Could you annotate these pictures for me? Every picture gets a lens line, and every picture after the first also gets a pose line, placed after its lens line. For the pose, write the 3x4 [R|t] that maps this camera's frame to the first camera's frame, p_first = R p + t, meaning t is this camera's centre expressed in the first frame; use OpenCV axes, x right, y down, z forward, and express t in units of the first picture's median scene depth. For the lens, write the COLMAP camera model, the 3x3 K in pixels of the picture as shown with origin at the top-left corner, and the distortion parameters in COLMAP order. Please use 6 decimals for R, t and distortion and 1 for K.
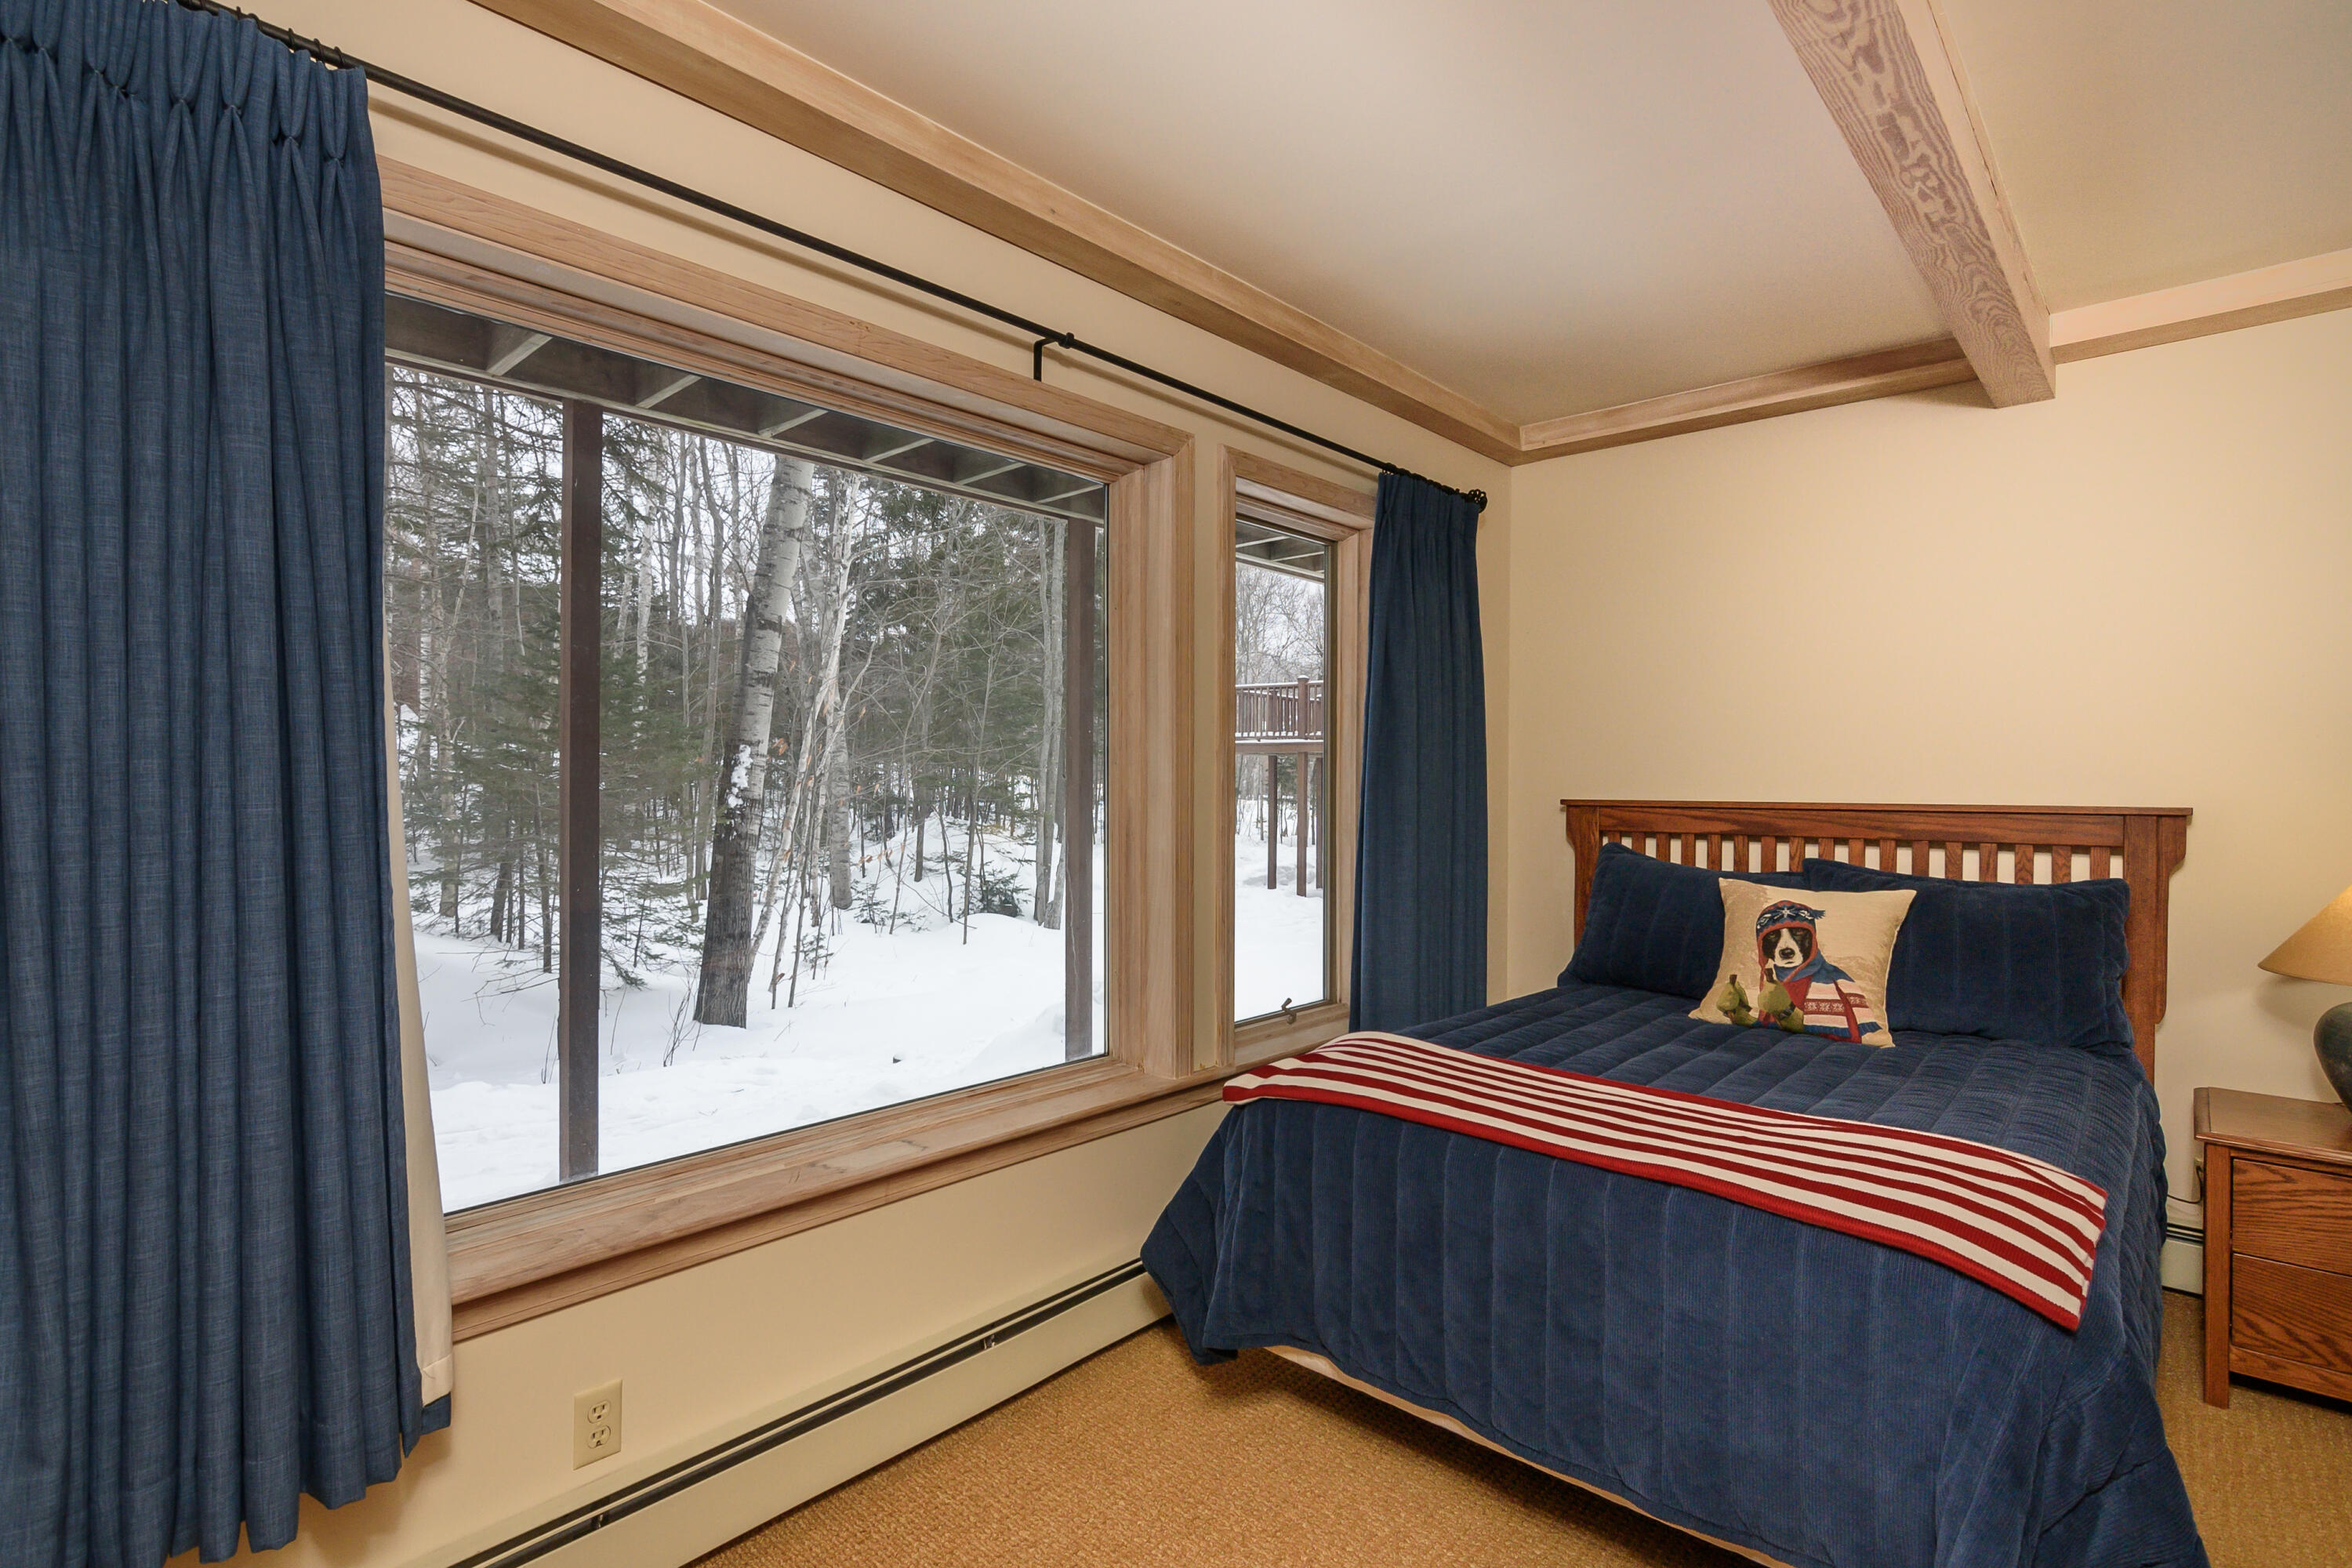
lens RADIAL K [[1134.7, 0, 1138.7], [0, 1134.7, 786.4], [0, 0, 1]] dist [-0.005719, 0.002403]
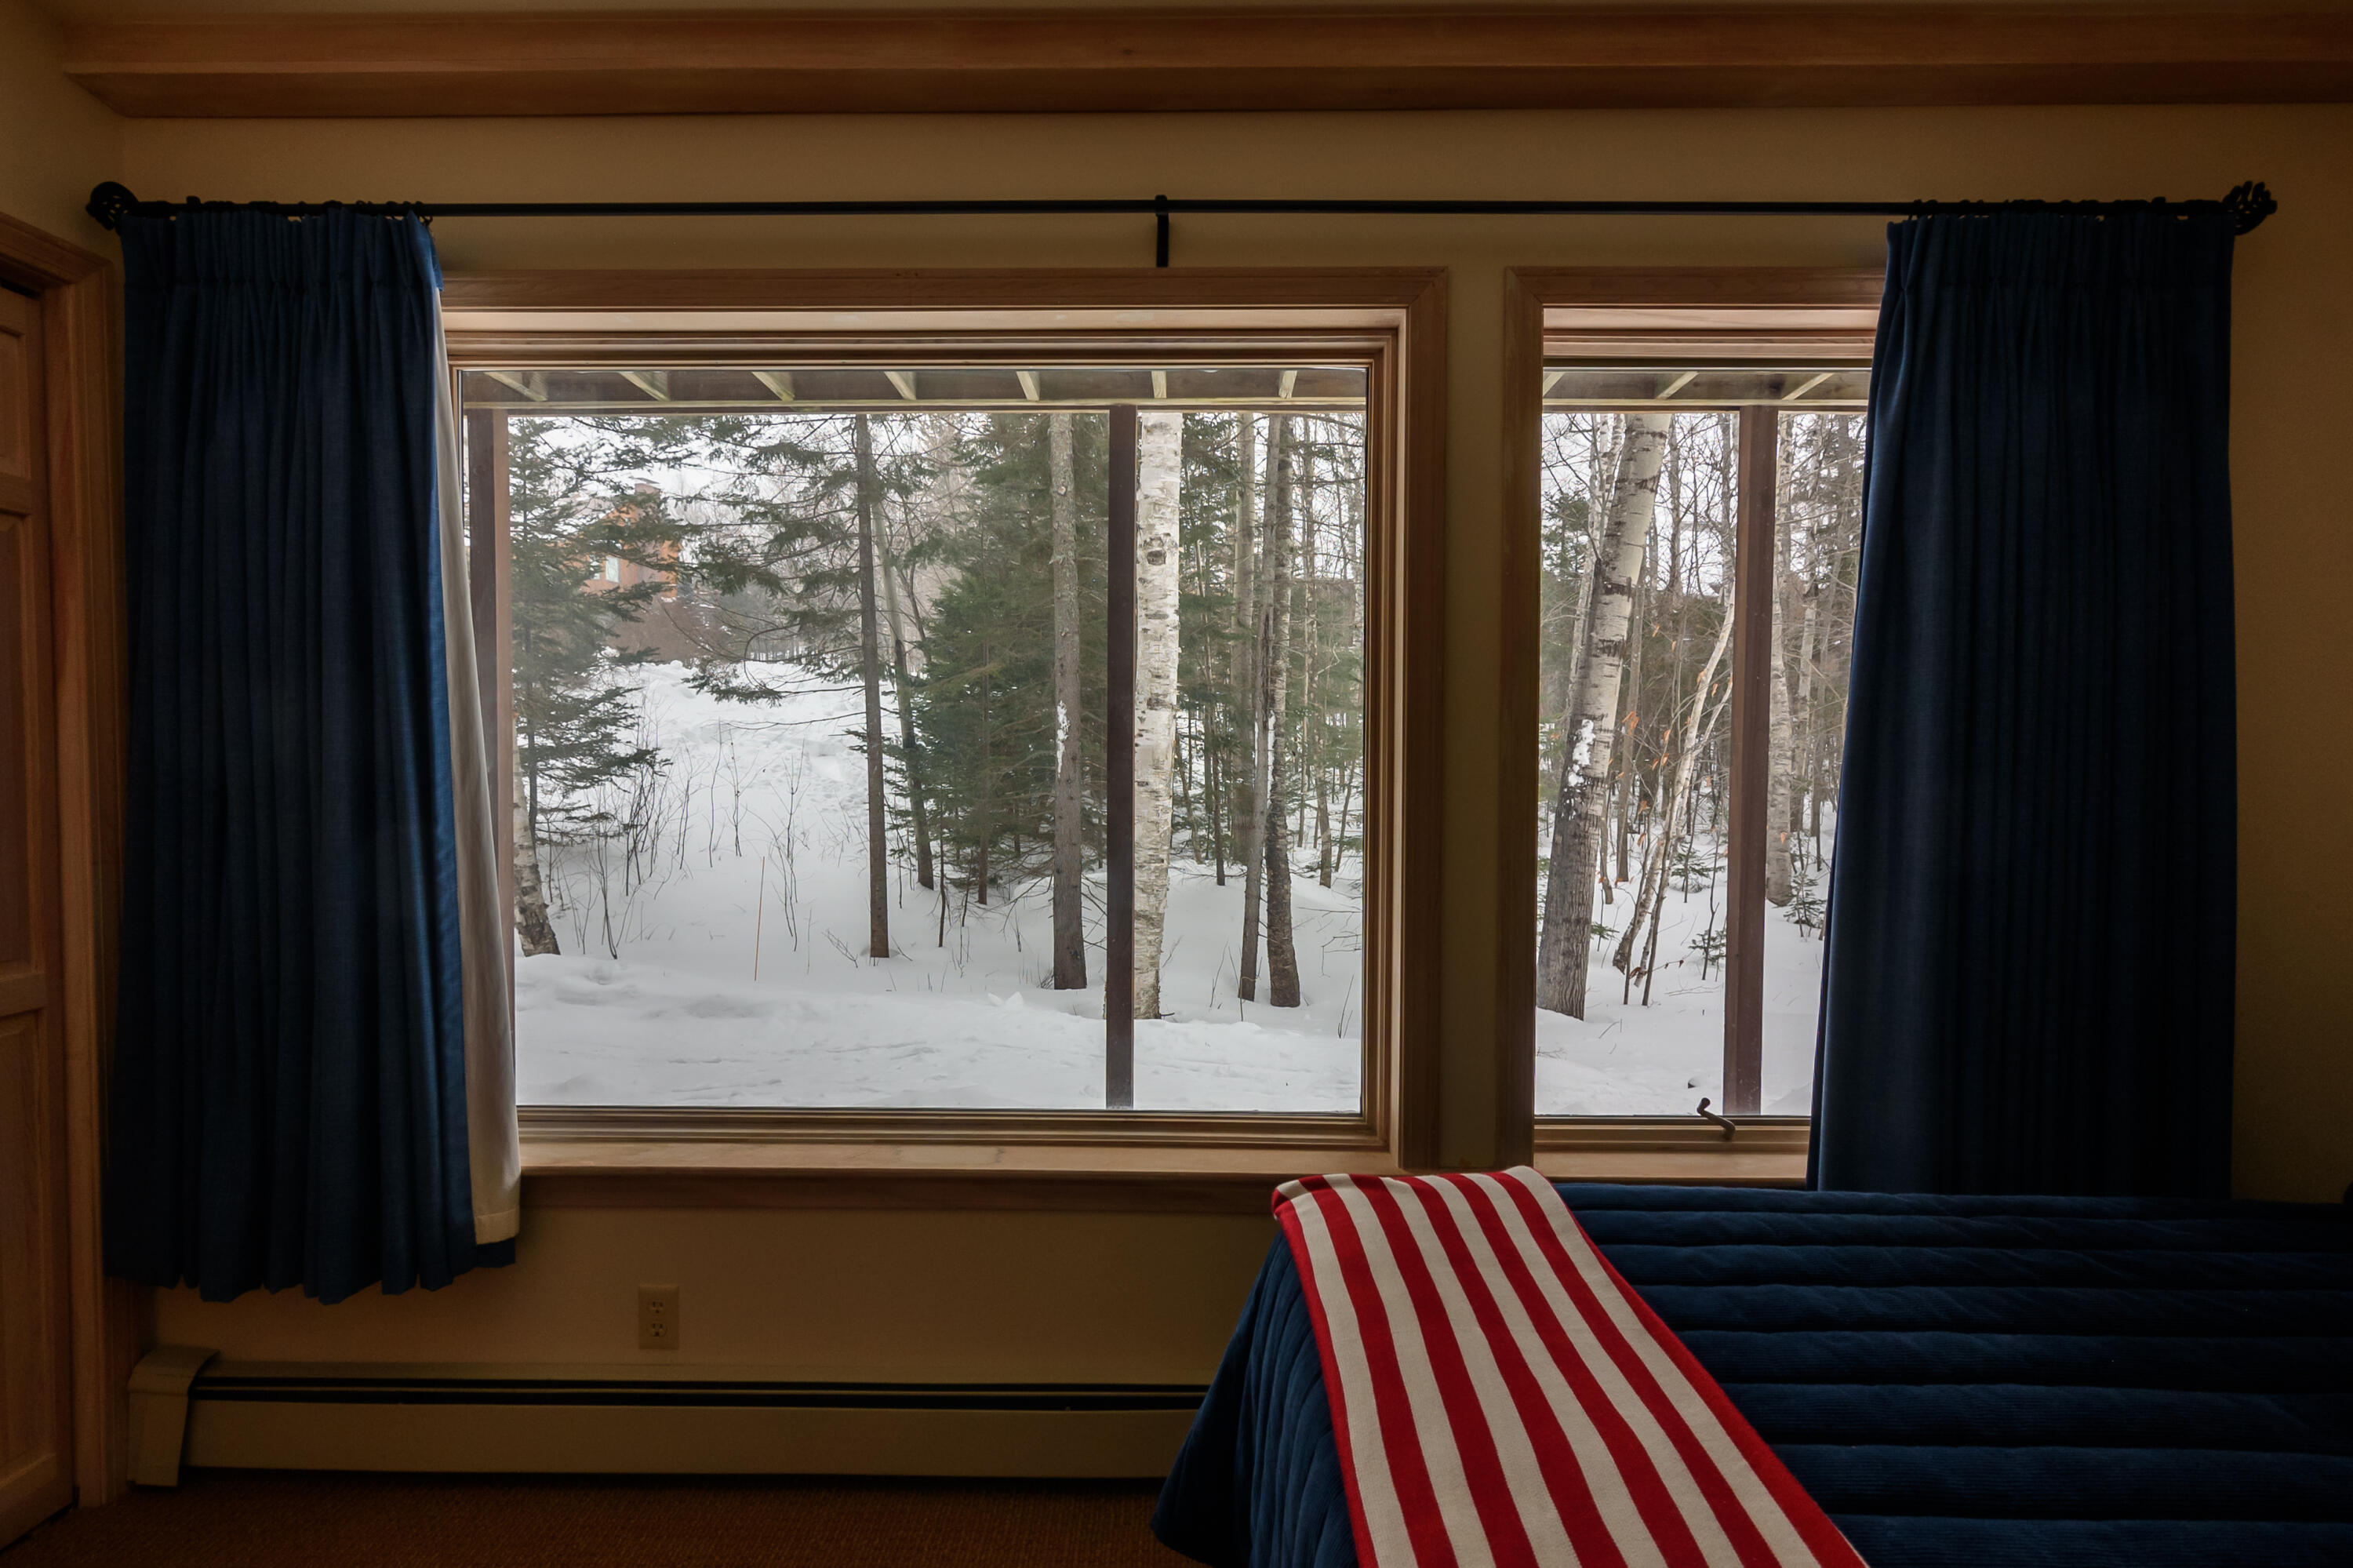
lens RADIAL K [[1135.2, 0, 1172.3], [0, 1135.2, 797.9], [0, 0, 1]] dist [-0.005719, 0.002403]
pose [[0.664355, 0.034949, -0.746599, 0.129934], [-0.010999, 0.999255, 0.036989, -0.002776], [0.747336, -0.016362, 0.664245, 0.114438]]
